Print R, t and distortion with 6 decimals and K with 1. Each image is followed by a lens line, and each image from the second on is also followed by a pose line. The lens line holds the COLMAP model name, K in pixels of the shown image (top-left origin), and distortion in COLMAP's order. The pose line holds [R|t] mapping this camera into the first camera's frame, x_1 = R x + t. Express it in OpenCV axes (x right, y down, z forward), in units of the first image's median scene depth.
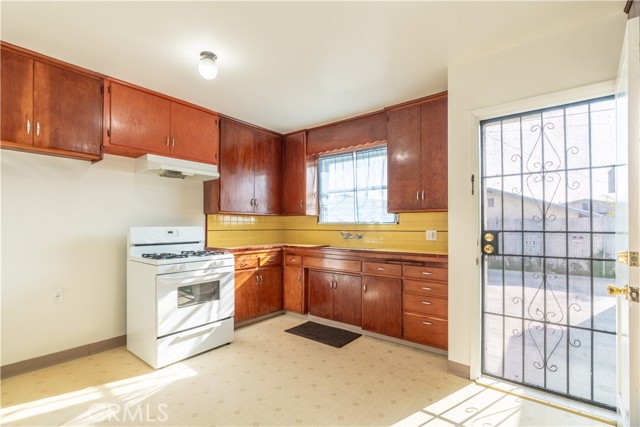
lens RADIAL K [[307.5, 0, 316.6], [0, 307.5, 218.6], [0, 0, 1]] dist [-0.009418, 0.002313]
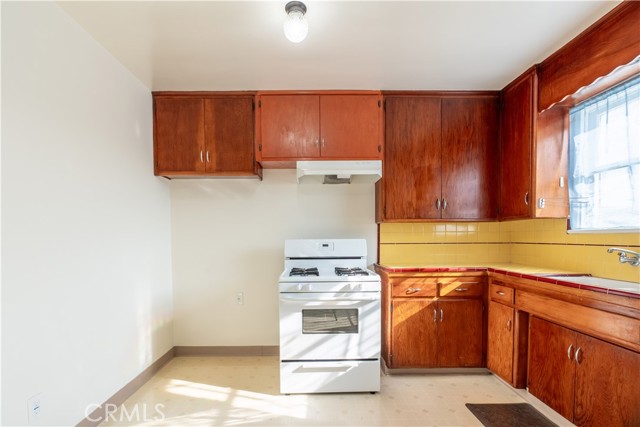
lens RADIAL K [[307.5, 0, 299.7], [0, 307.5, 248.8], [0, 0, 1]] dist [-0.009418, 0.002313]
pose [[0.622218, 0.020765, -0.782568, 0.160110], [0.025662, 0.998570, 0.046901, 0.009463], [0.782423, -0.049265, 0.620795, 0.344248]]
